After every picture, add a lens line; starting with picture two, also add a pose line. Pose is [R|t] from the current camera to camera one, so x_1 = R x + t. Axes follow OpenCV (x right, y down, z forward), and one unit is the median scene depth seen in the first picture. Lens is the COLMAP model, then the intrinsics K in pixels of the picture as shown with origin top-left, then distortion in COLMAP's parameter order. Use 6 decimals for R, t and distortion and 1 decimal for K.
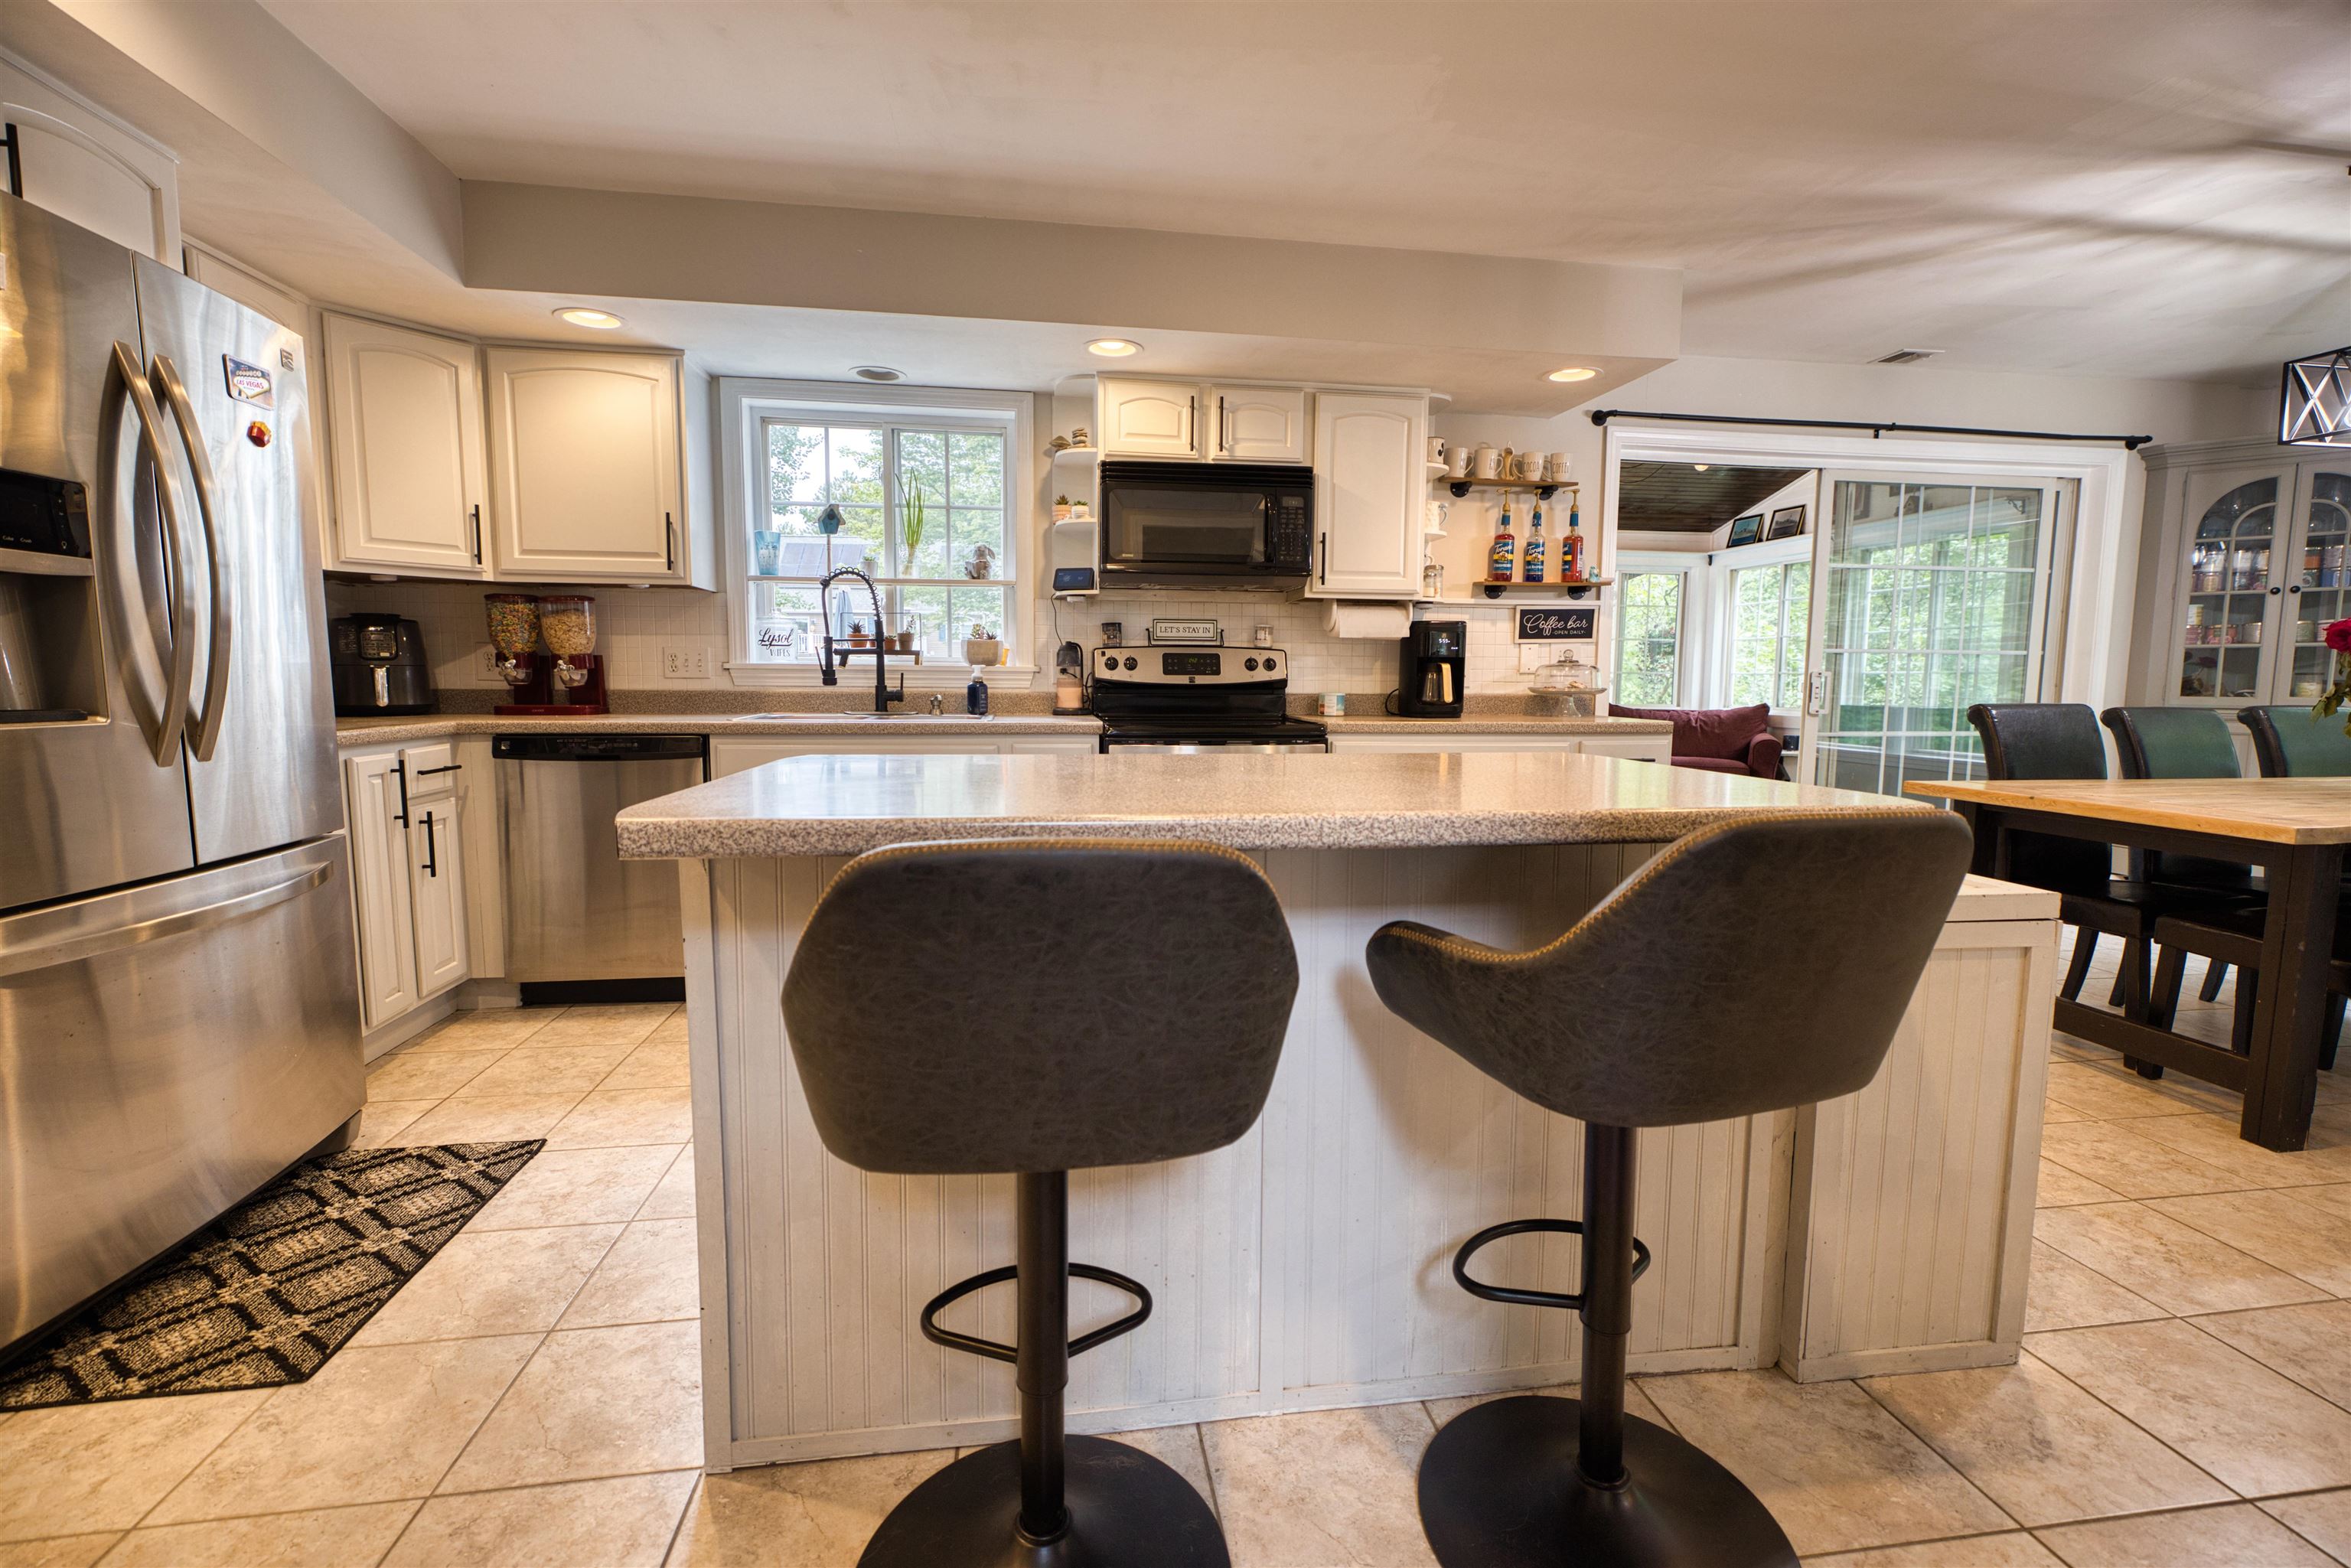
lens RADIAL K [[1013.4, 0, 1181.1], [0, 1013.4, 772.6], [0, 0, 1]] dist [0.001752, 0.000674]
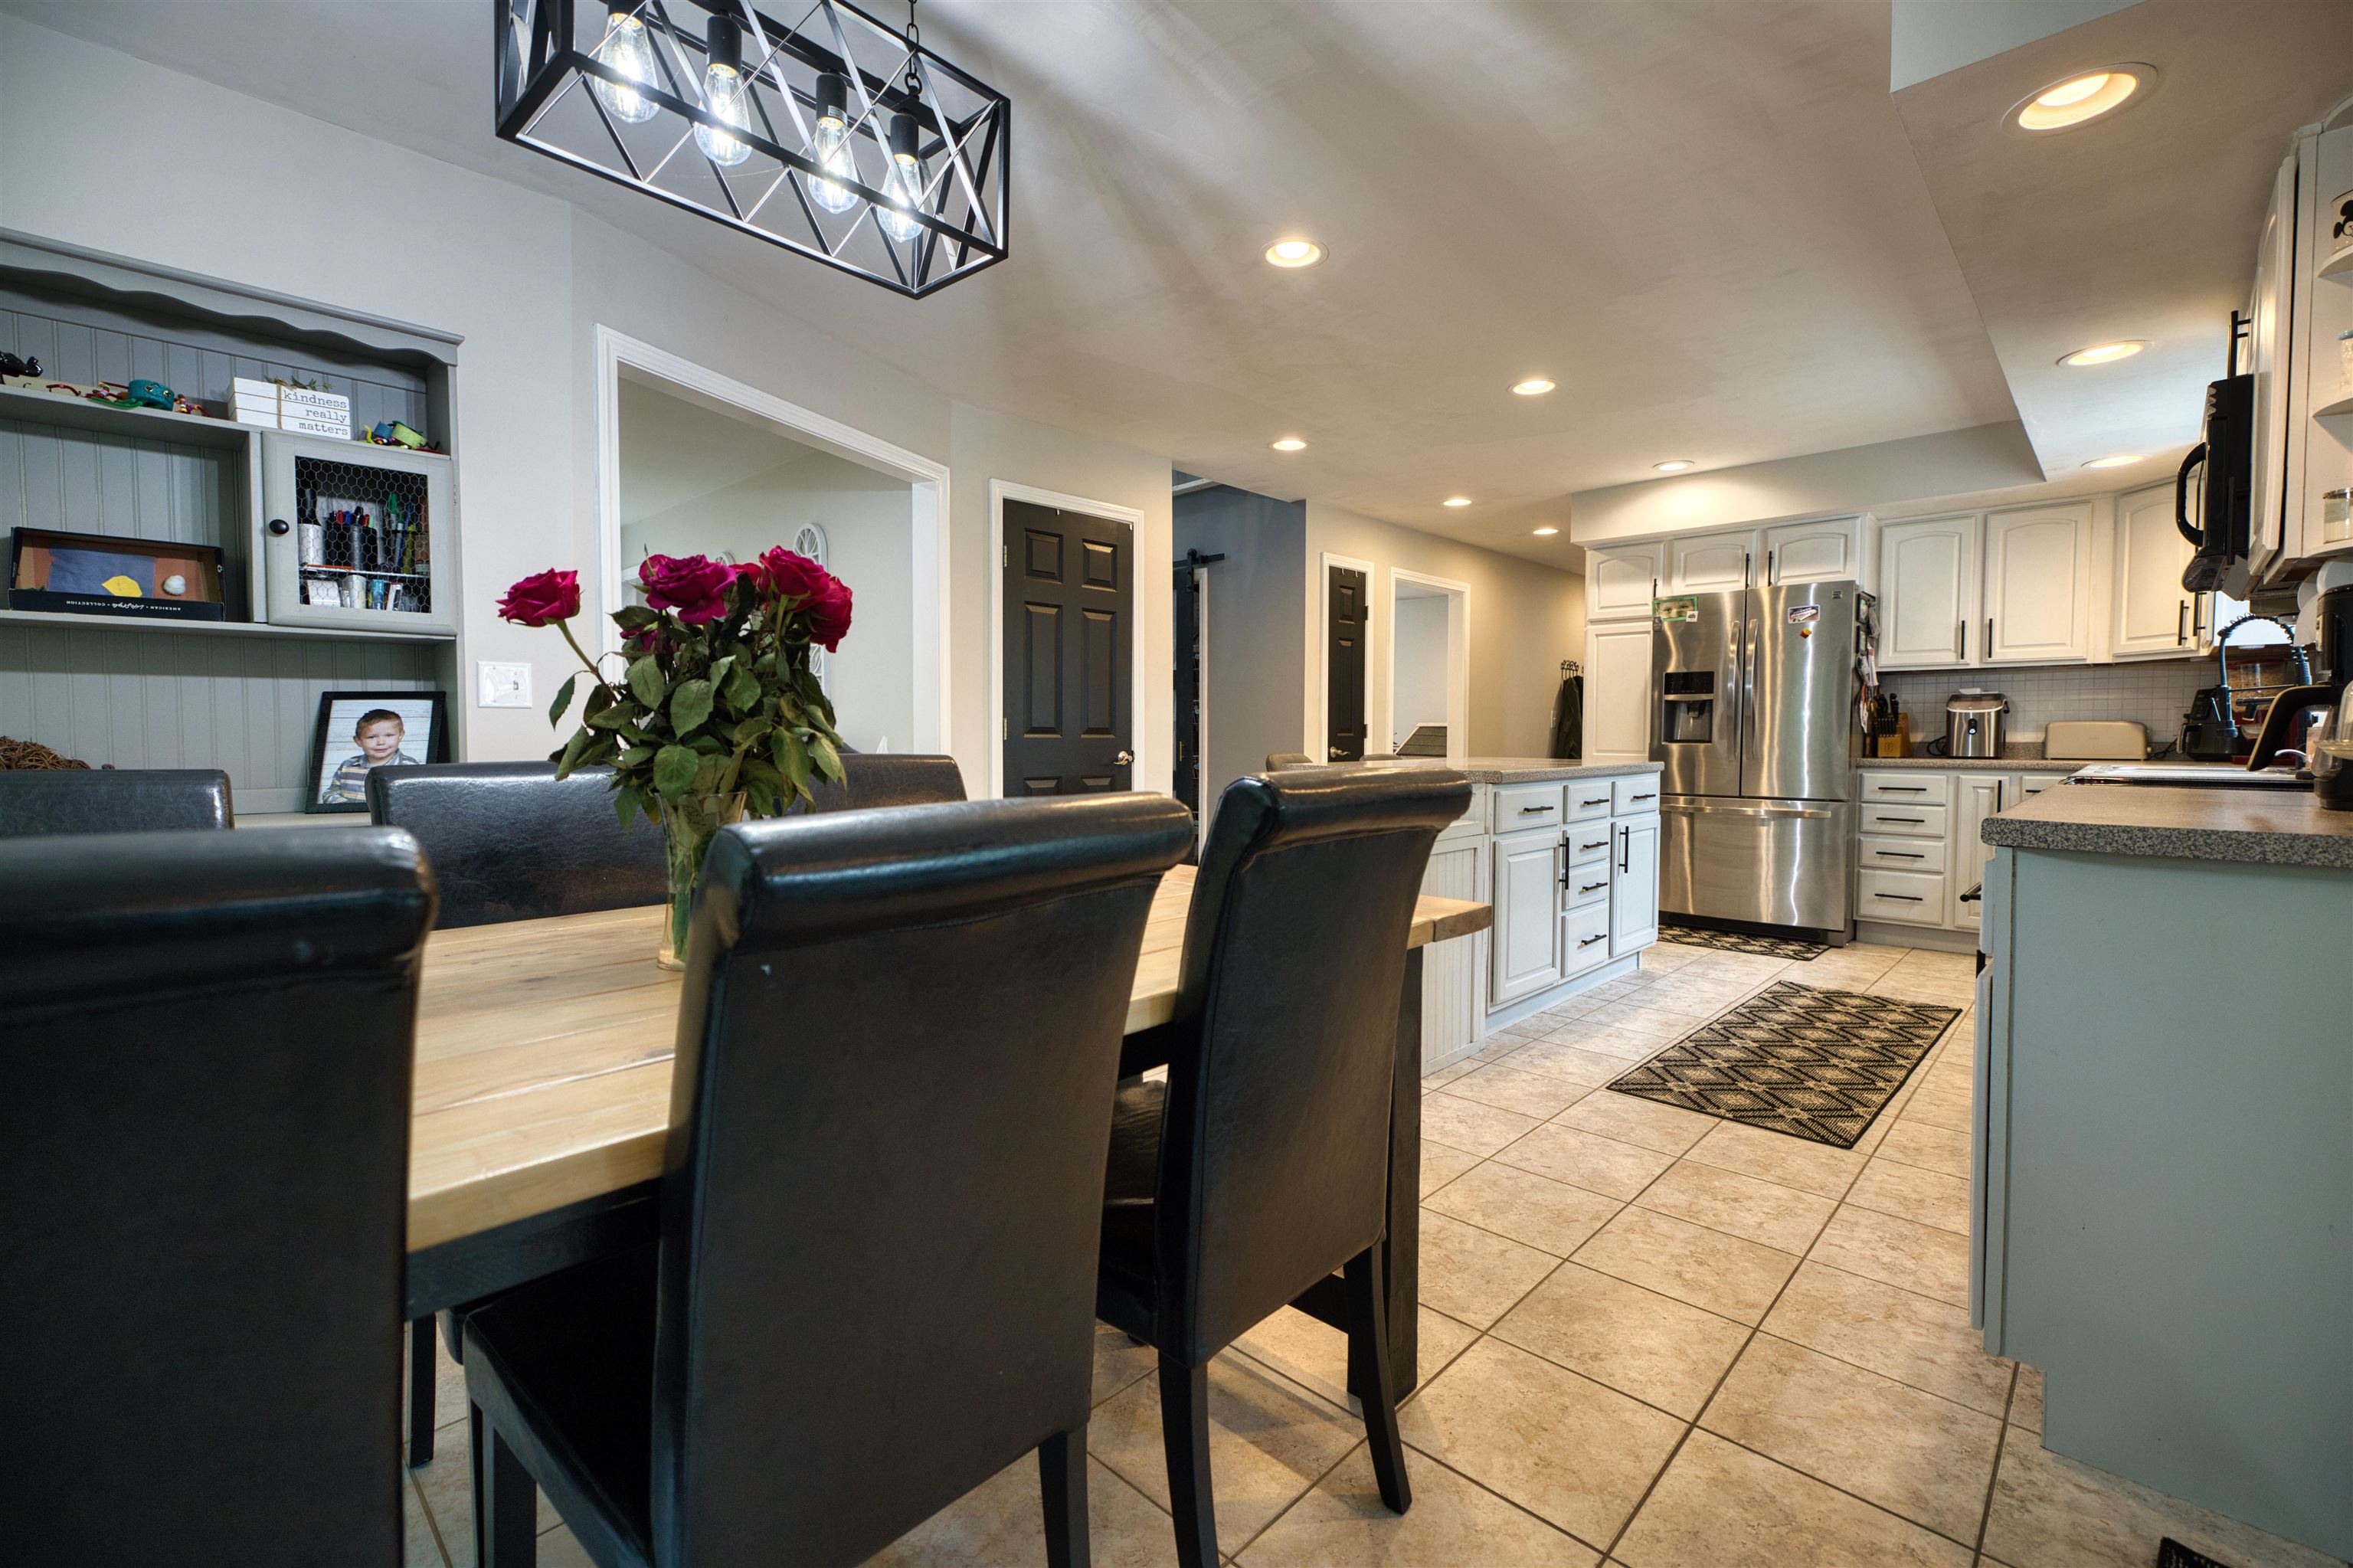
lens RADIAL K [[1014.3, 0, 1182.1], [0, 1014.3, 772.6], [0, 0, 1]] dist [0.001752, 0.000674]
pose [[-0.790125, 0.015769, -0.612743, 0.939387], [-0.065517, 0.991769, 0.110006, -0.086504], [0.609434, 0.127063, -0.782589, 1.055176]]
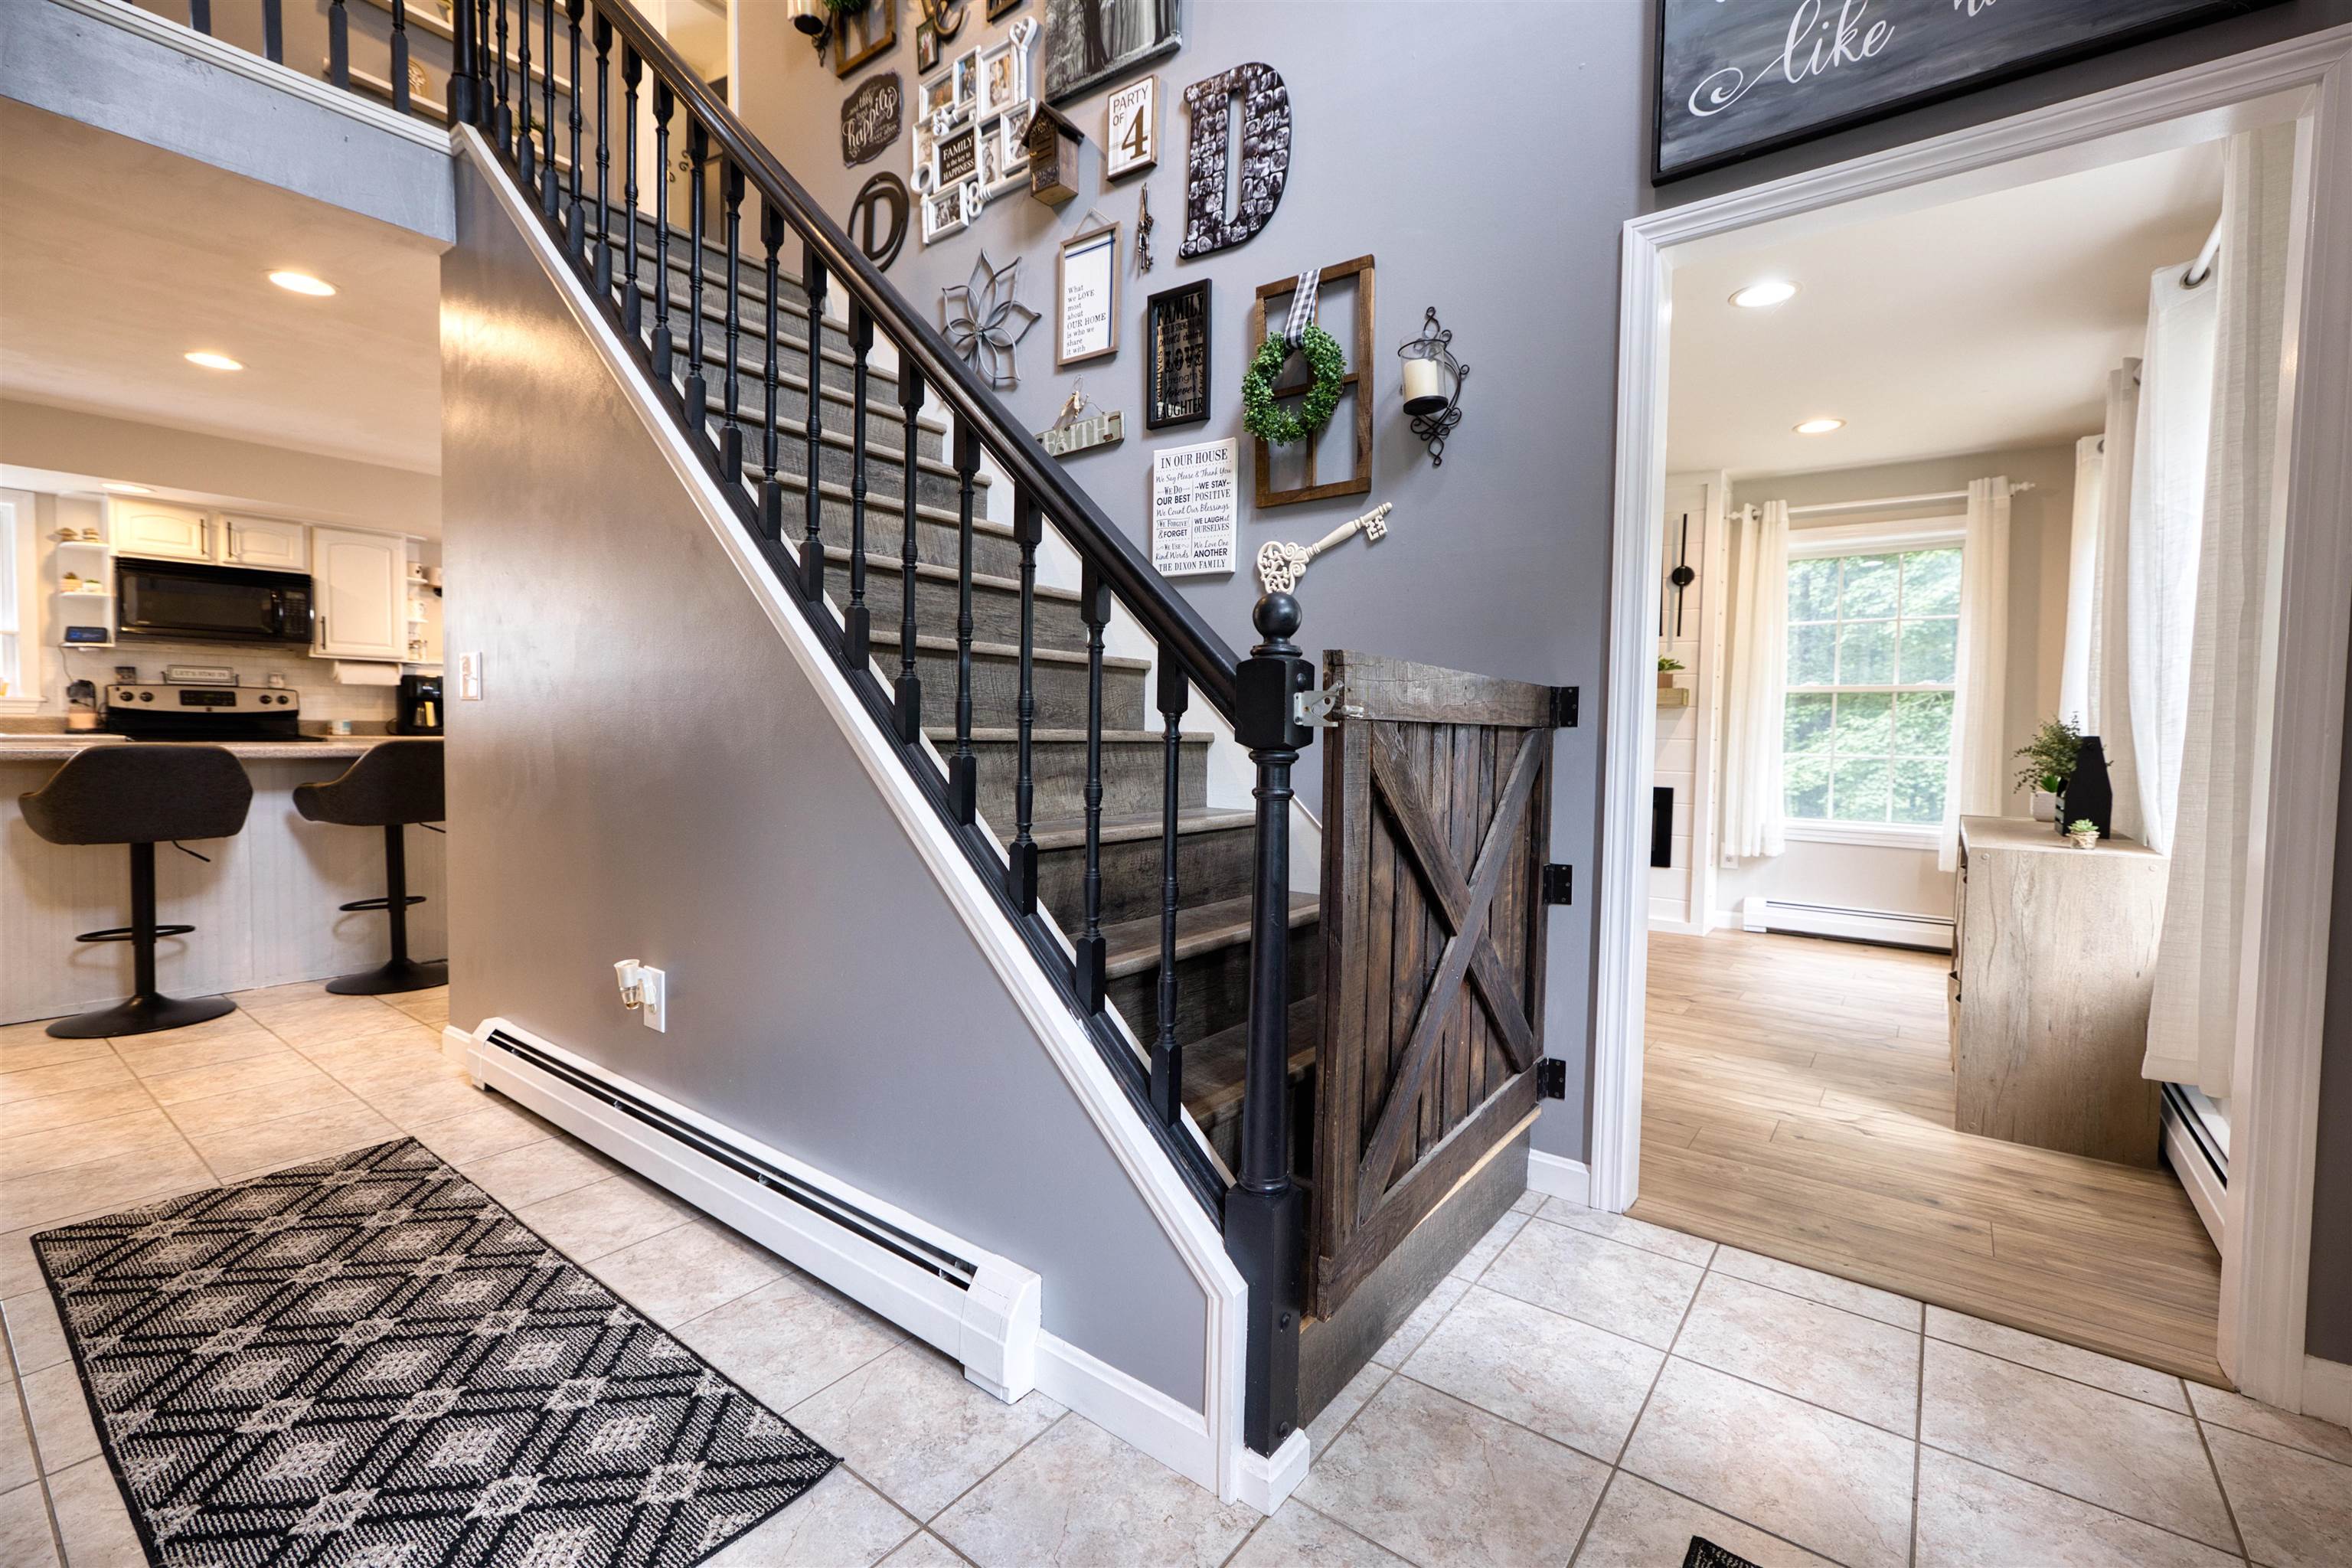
lens RADIAL K [[1010.7, 0, 1180.8], [0, 1010.7, 769.5], [0, 0, 1]] dist [0.004224, 0.000393]
pose [[0.715945, -0.024791, 0.697716, -0.008829], [0.055289, 0.998244, -0.021265, 0.099183], [-0.695964, 0.053801, 0.716058, -0.972281]]
